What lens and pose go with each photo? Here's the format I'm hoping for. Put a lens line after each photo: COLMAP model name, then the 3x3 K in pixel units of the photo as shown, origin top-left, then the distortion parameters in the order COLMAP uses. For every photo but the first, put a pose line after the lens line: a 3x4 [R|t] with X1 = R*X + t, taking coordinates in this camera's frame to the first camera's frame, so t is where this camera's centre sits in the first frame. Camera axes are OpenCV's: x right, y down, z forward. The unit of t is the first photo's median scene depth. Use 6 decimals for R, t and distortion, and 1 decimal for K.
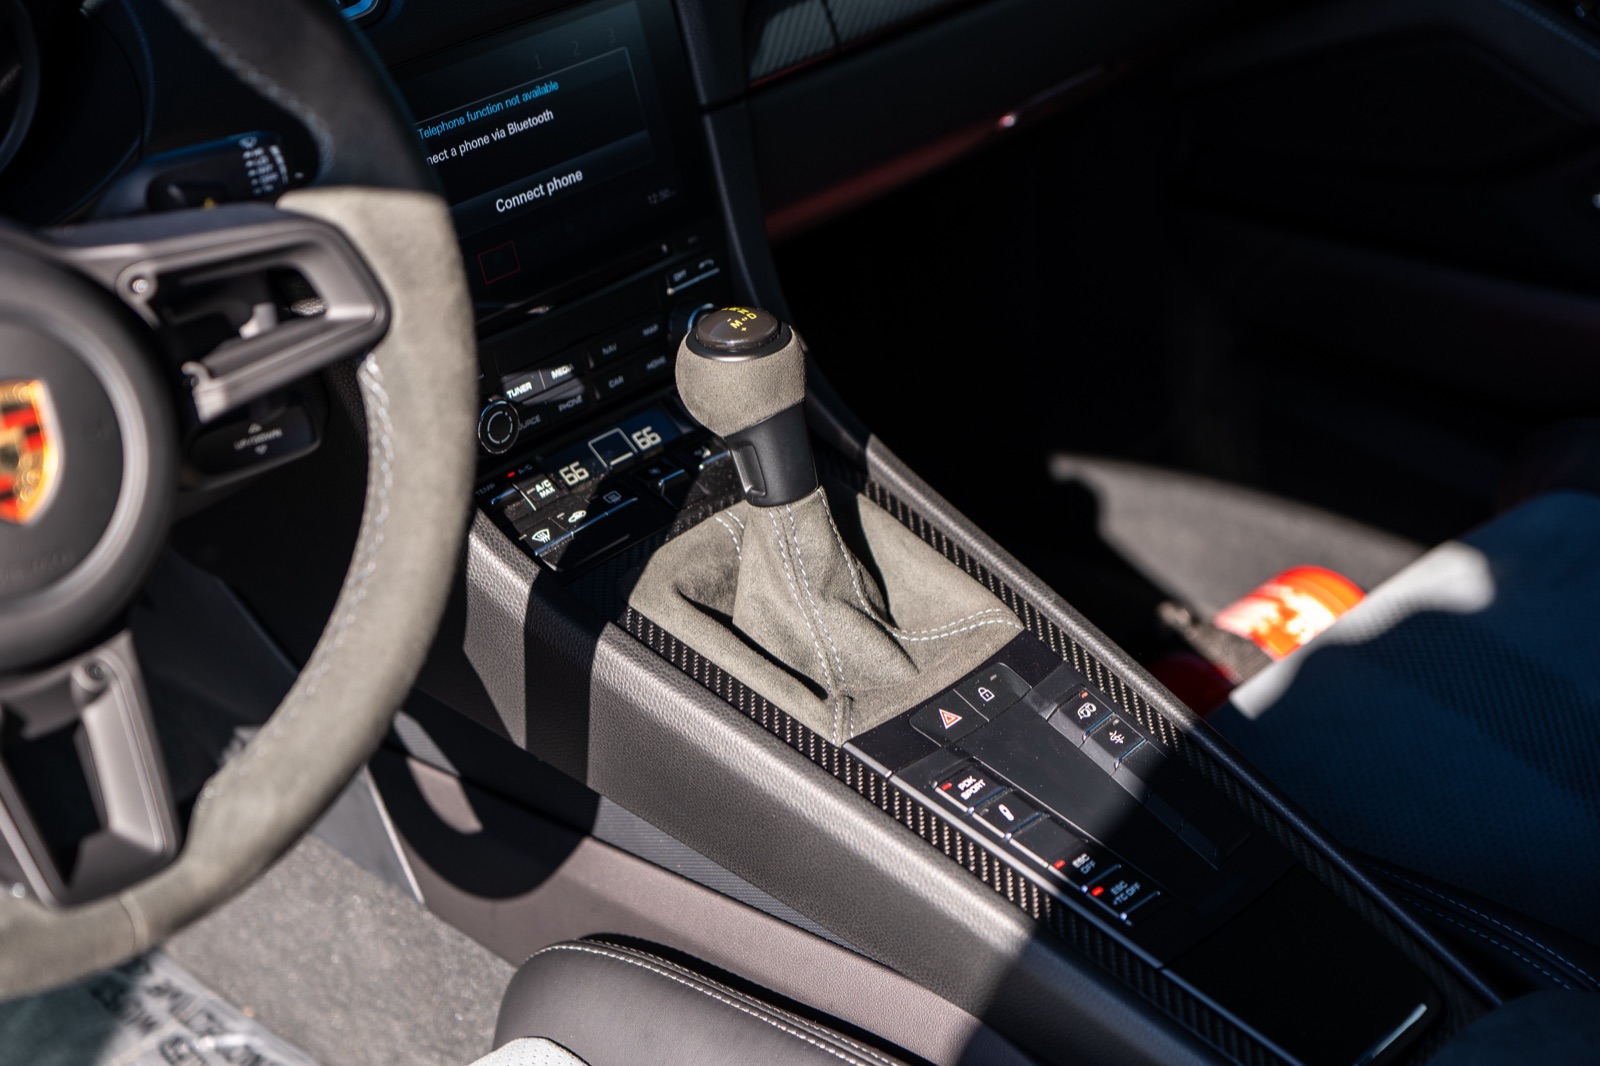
lens RADIAL K [[2684.9, 0, 800.0], [0, 2684.9, 533.0], [0, 0, 1]] dist [-0.000942, -0.051238]
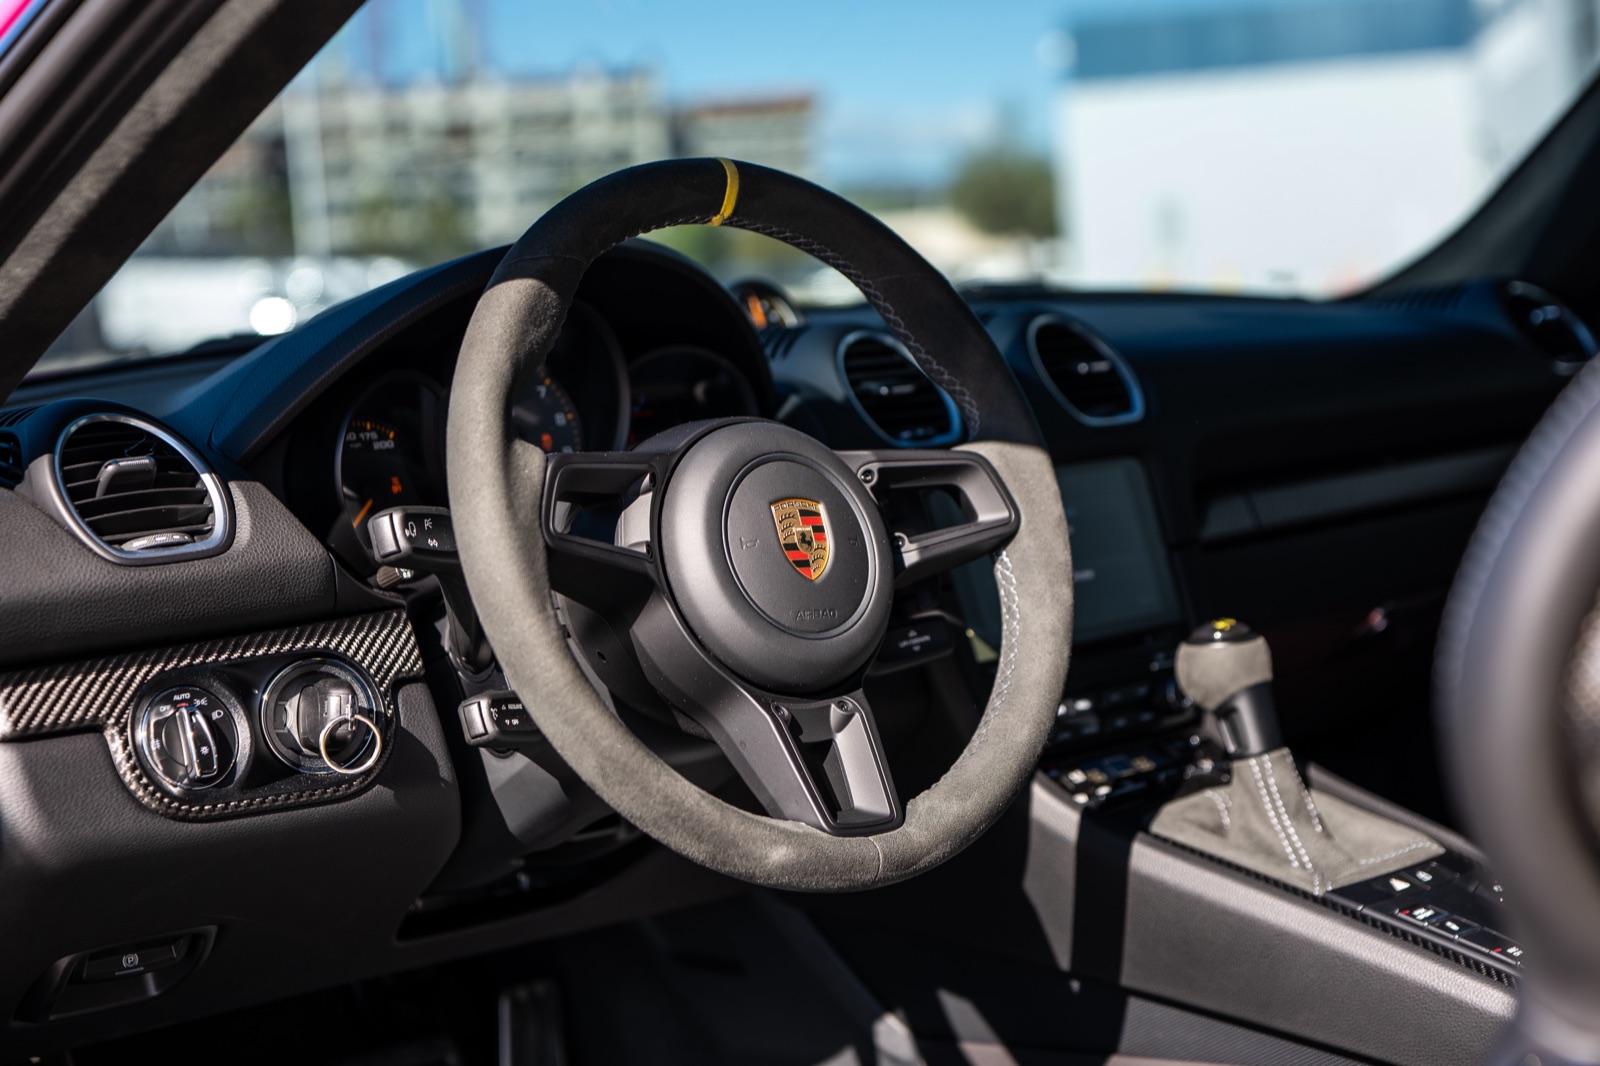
lens RADIAL K [[2684.9, 0, 800.0], [0, 2684.9, 533.0], [0, 0, 1]] dist [-0.000942, -0.051238]
pose [[0.996072, -0.036774, -0.080552, -0.143641], [-0.000386, 0.907875, -0.419241, 0.525763], [0.088549, 0.417625, 0.904294, -0.356629]]
